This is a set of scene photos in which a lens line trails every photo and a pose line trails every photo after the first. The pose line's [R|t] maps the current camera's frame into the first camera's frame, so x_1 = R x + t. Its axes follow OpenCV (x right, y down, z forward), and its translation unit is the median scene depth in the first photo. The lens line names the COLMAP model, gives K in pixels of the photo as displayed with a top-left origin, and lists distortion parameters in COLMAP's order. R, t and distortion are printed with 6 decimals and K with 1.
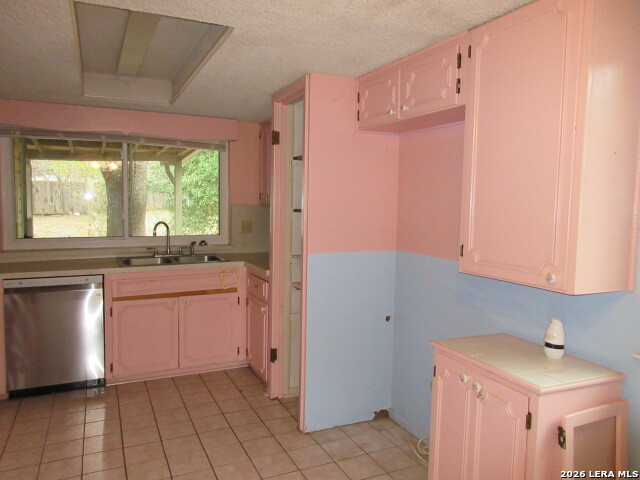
lens RADIAL K [[471.4, 0, 320.0], [0, 471.4, 240.0], [0, 0, 1]] dist [-0.000884, -0.000908]
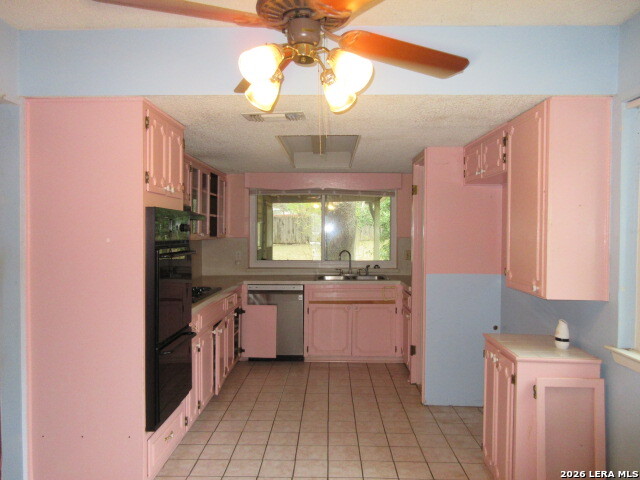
lens RADIAL K [[471.4, 0, 320.0], [0, 471.4, 240.0], [0, 0, 1]] dist [-0.000884, -0.000908]
pose [[0.893972, -0.000939, -0.448122, 0.241854], [-0.027043, 0.998062, -0.056039, 0.012690], [0.447306, 0.062215, 0.892214, -0.300461]]
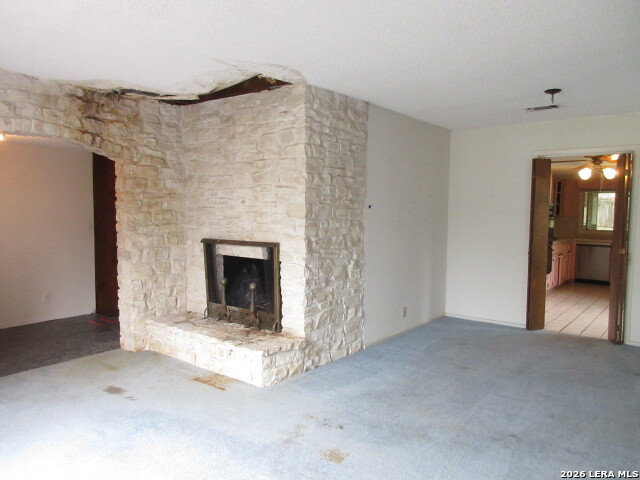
lens RADIAL K [[471.4, 0, 320.0], [0, 471.4, 240.0], [0, 0, 1]] dist [-0.000884, -0.000908]
pose [[0.445358, 0.049701, -0.893972, 1.123846], [-0.078490, 0.996781, 0.016315, 0.137224], [0.891906, 0.062901, 0.447826, -1.579075]]
